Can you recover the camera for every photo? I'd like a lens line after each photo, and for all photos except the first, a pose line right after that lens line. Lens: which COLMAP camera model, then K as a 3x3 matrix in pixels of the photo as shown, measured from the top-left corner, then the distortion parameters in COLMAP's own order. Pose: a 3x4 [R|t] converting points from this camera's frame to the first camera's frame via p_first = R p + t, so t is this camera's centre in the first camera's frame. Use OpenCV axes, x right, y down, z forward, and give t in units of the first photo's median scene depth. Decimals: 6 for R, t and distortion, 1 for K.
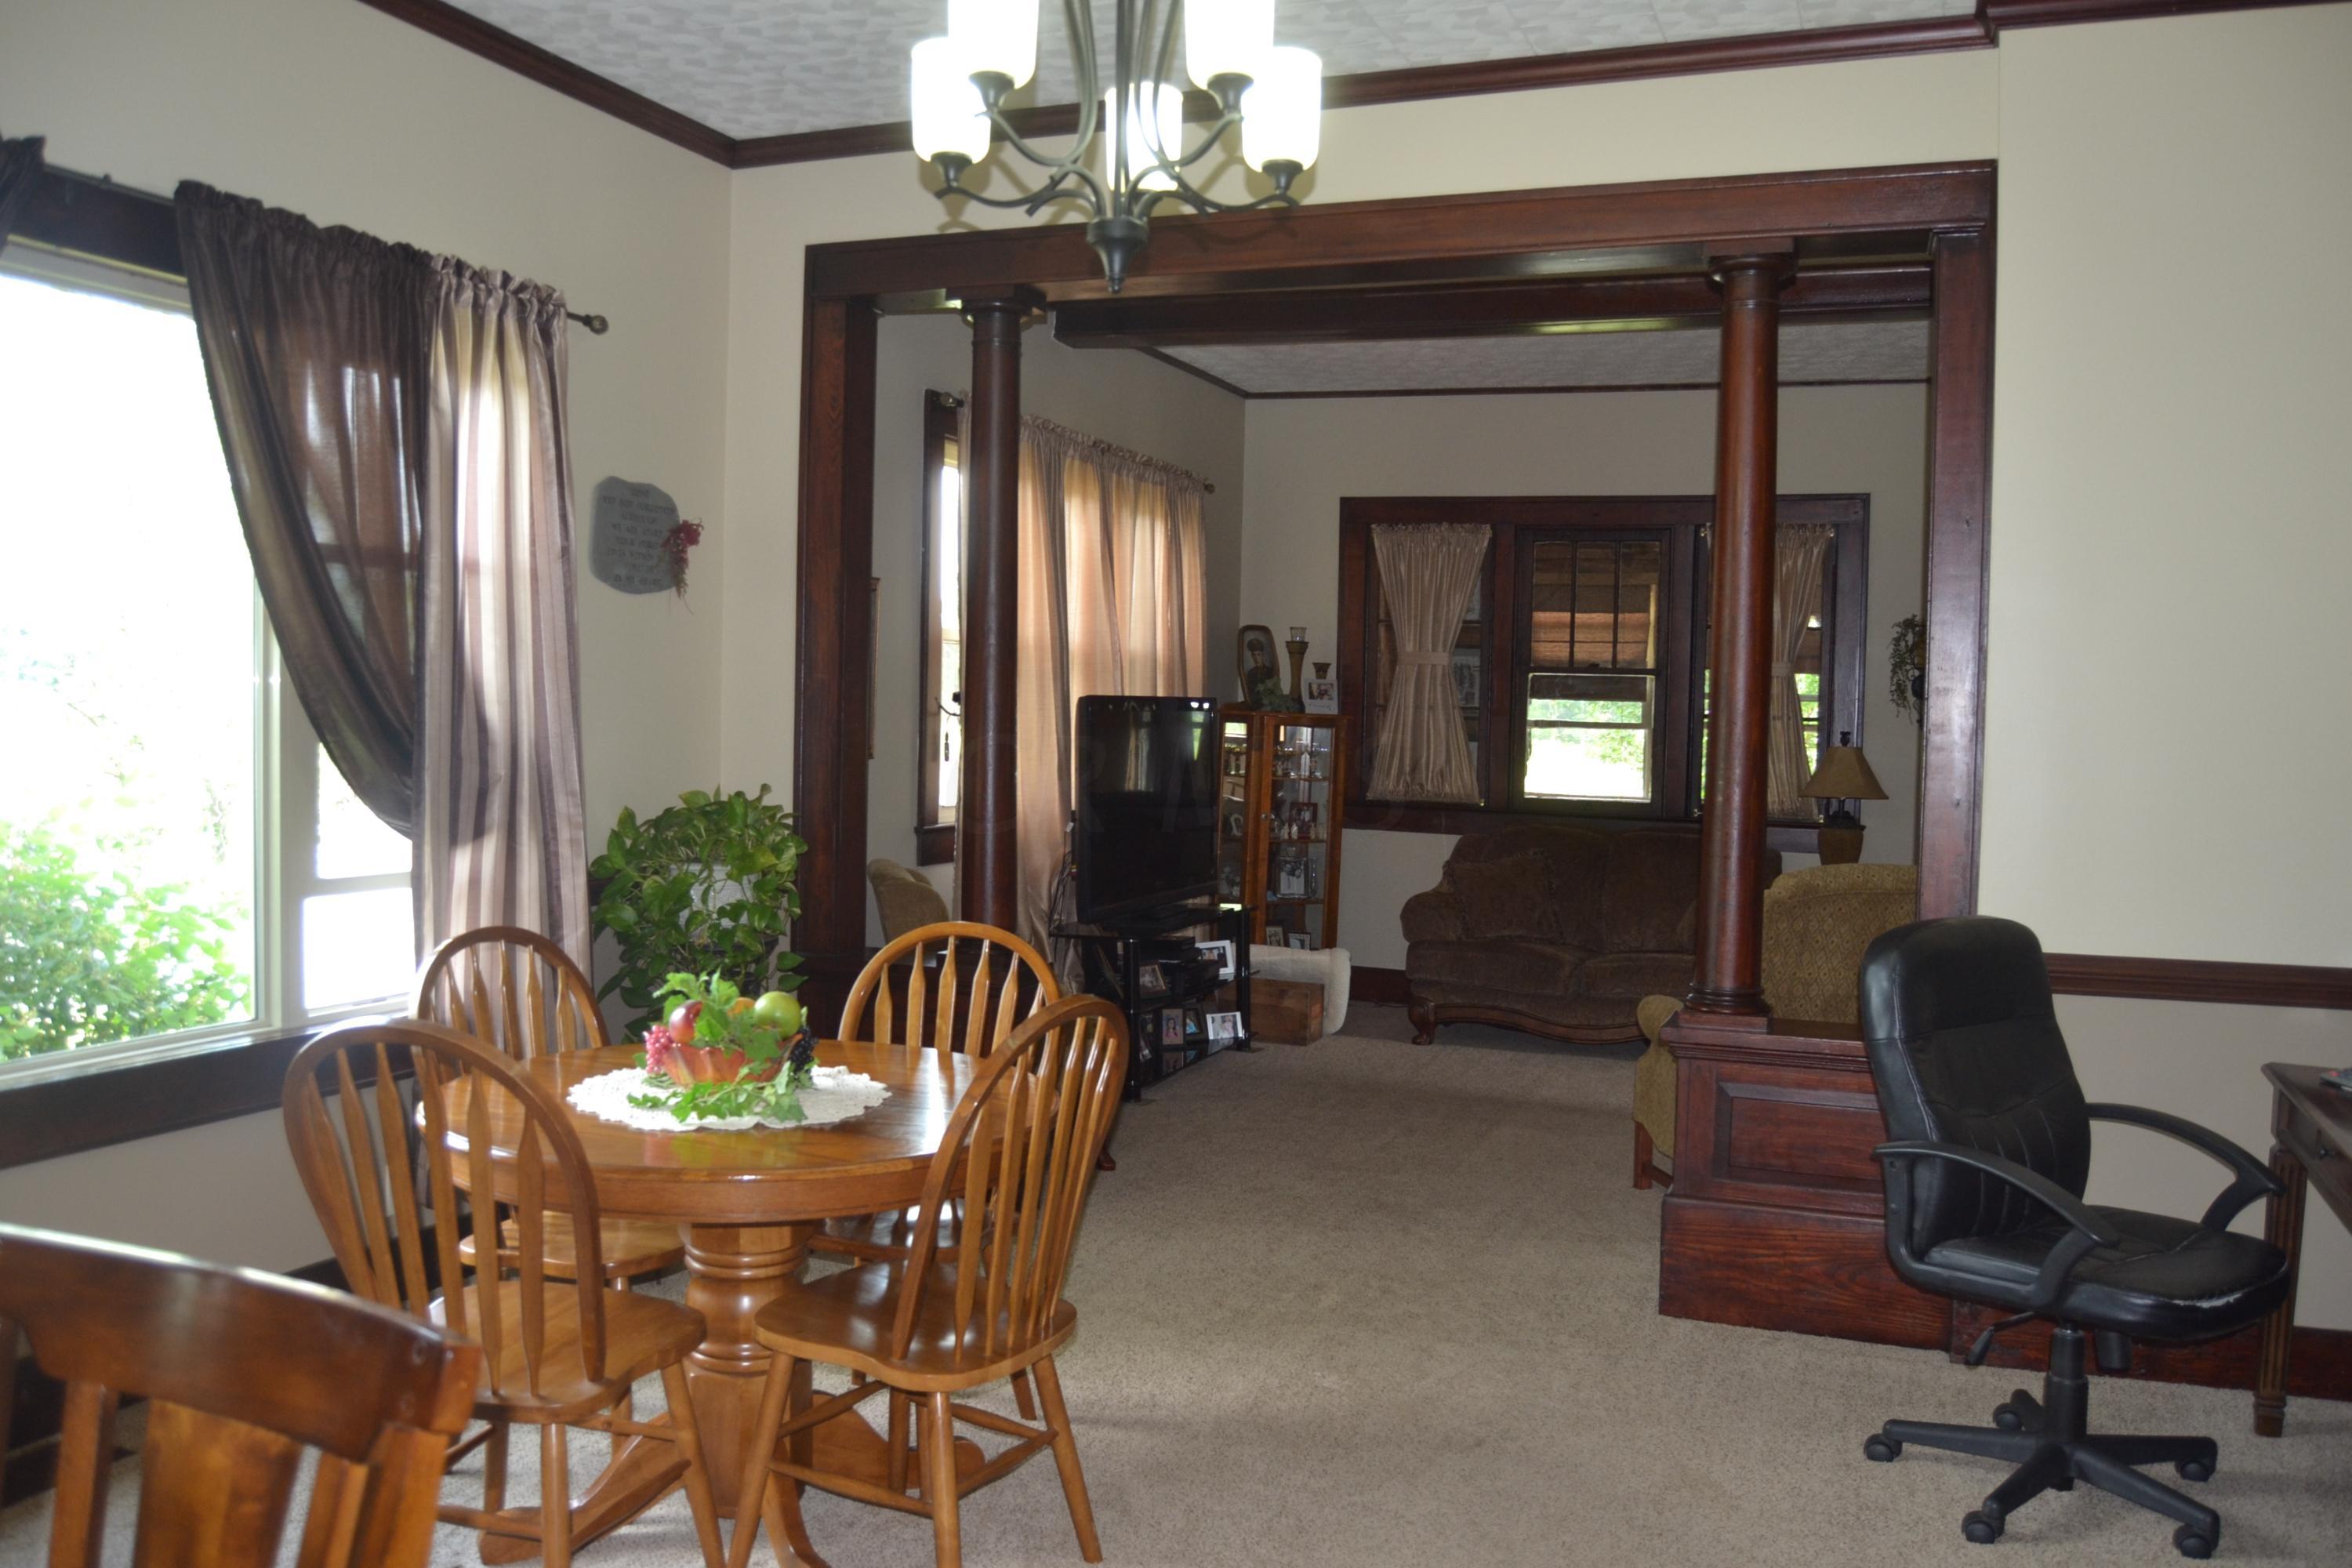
lens RADIAL K [[1881.2, 0, 1176.0], [0, 1881.2, 784.0], [0, 0, 1]] dist [-0.063449, -0.001833]
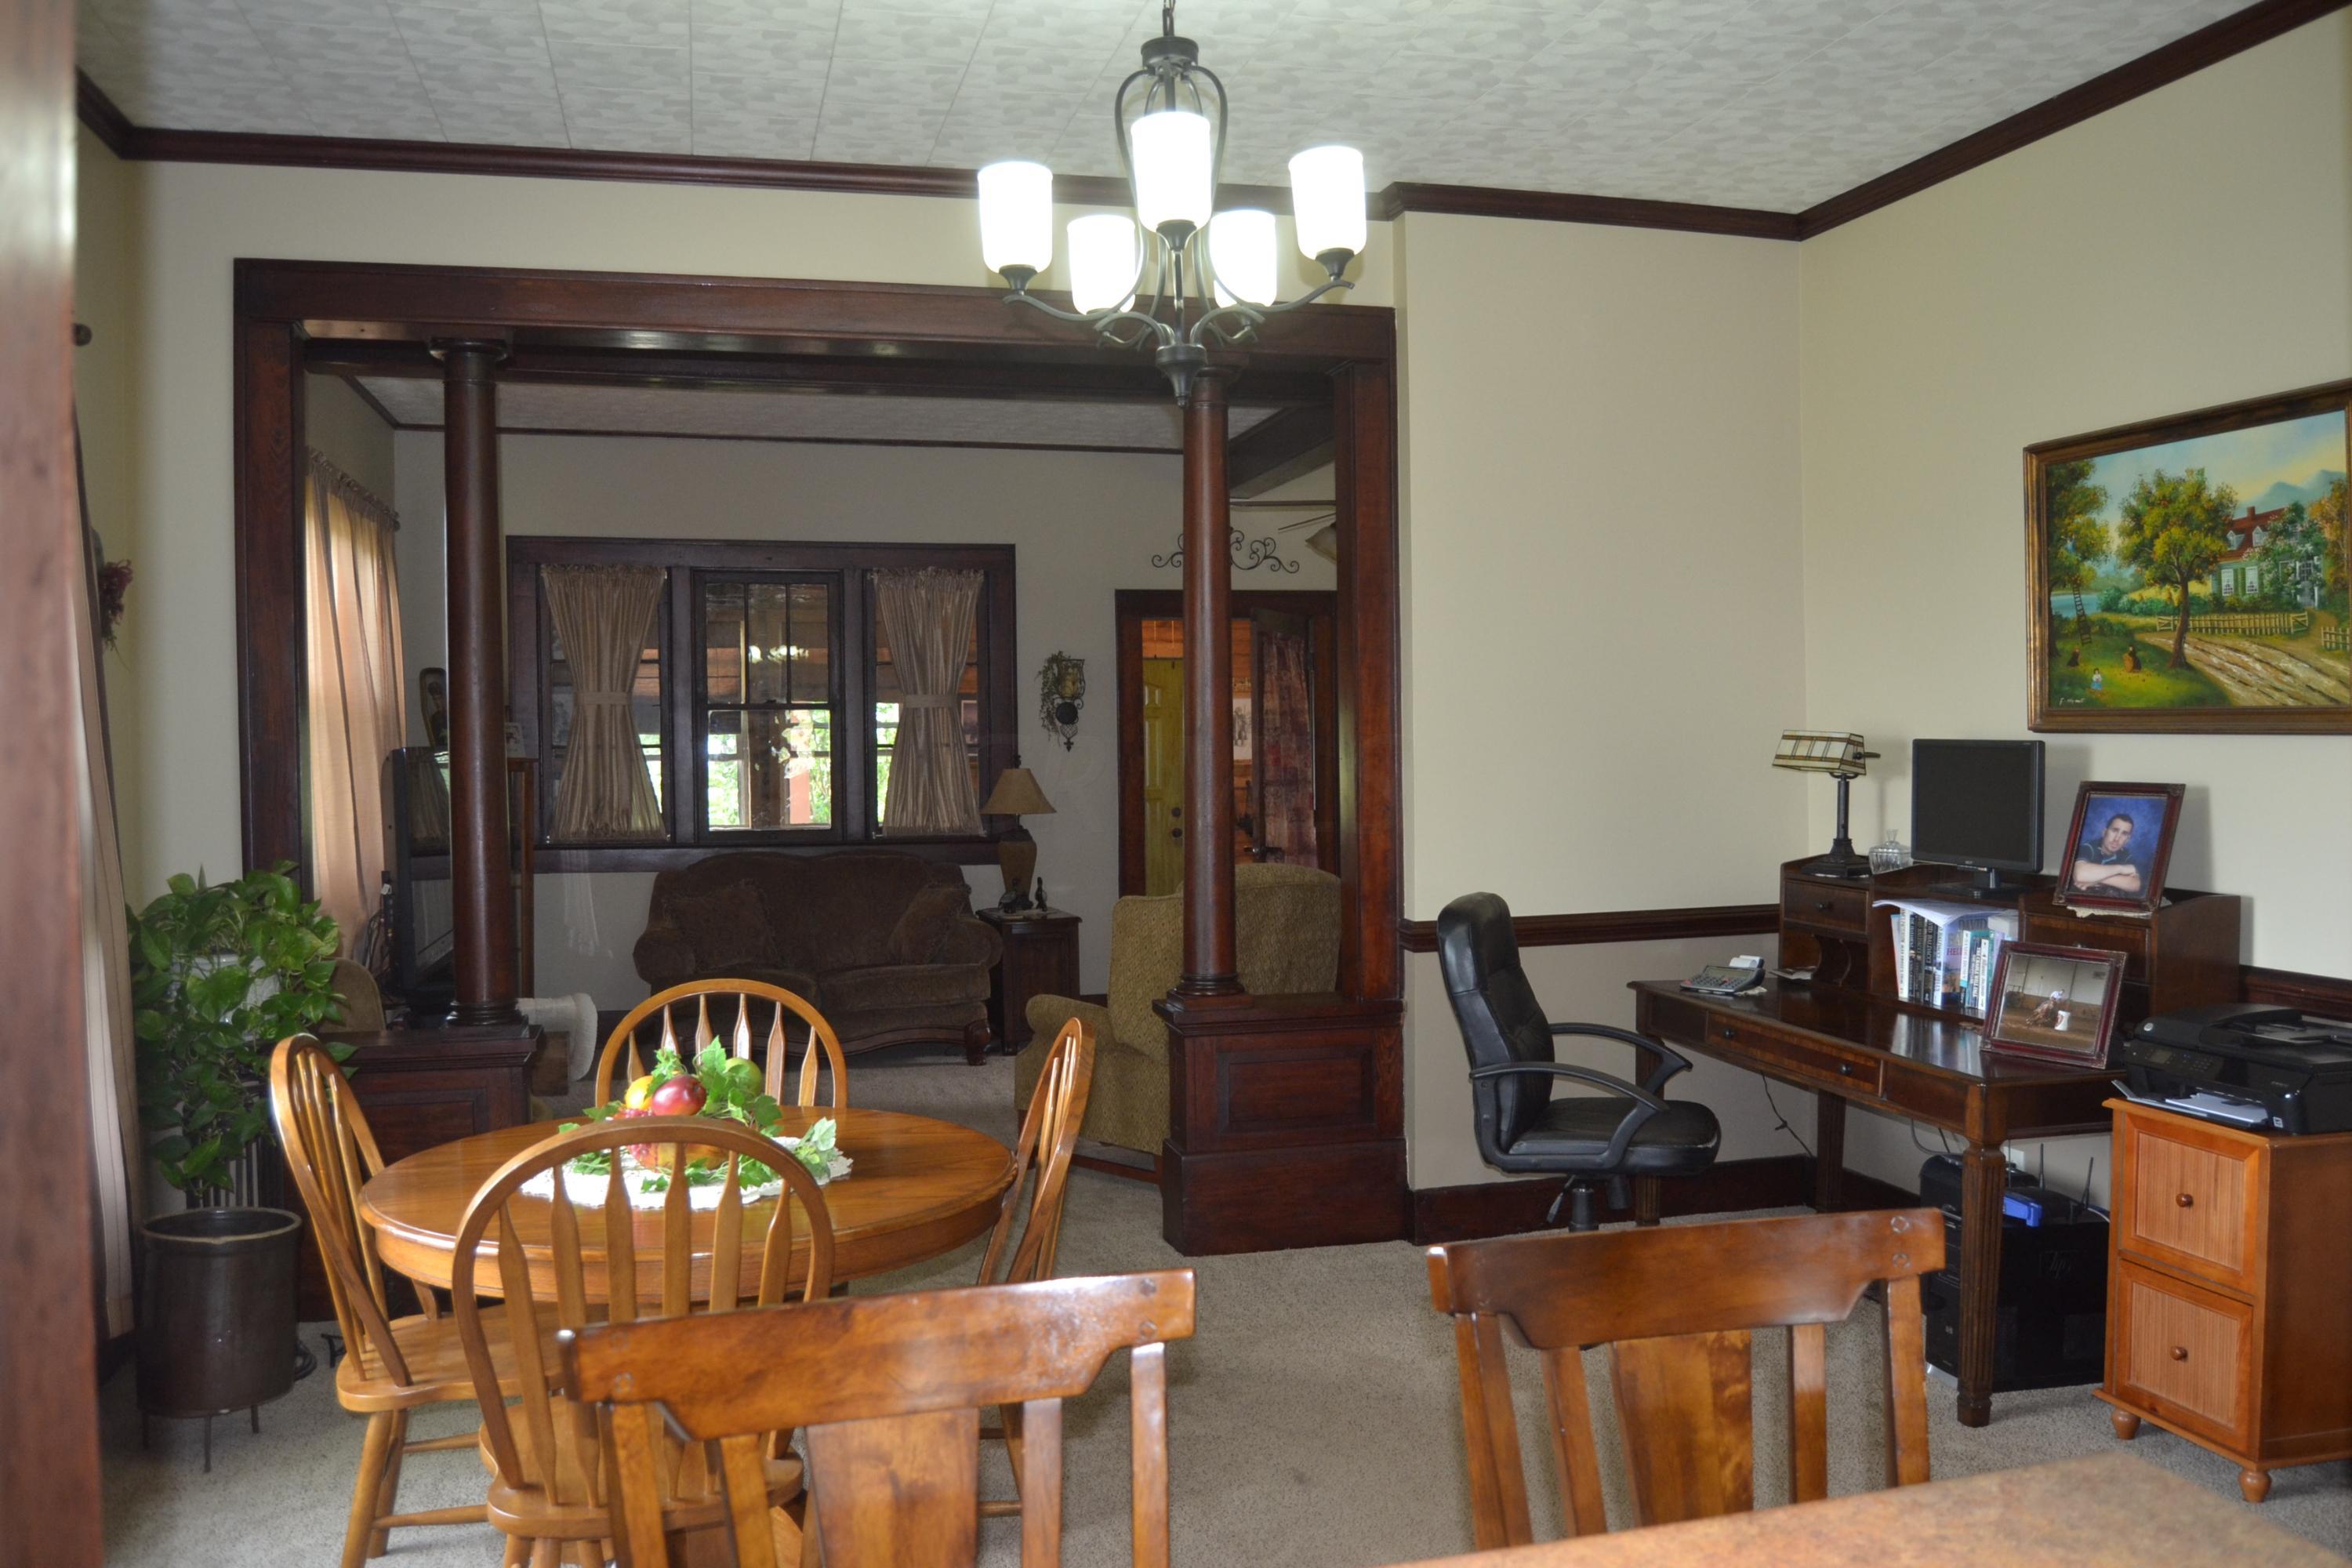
lens RADIAL K [[1872.2, 0, 1176.0], [0, 1872.2, 784.0], [0, 0, 1]] dist [-0.100364, 0.046745]
pose [[0.815683, -0.046700, 0.576611, -0.414981], [0.054729, 0.998495, 0.003447, -0.017138], [-0.575905, 0.028746, 0.817011, 0.039611]]
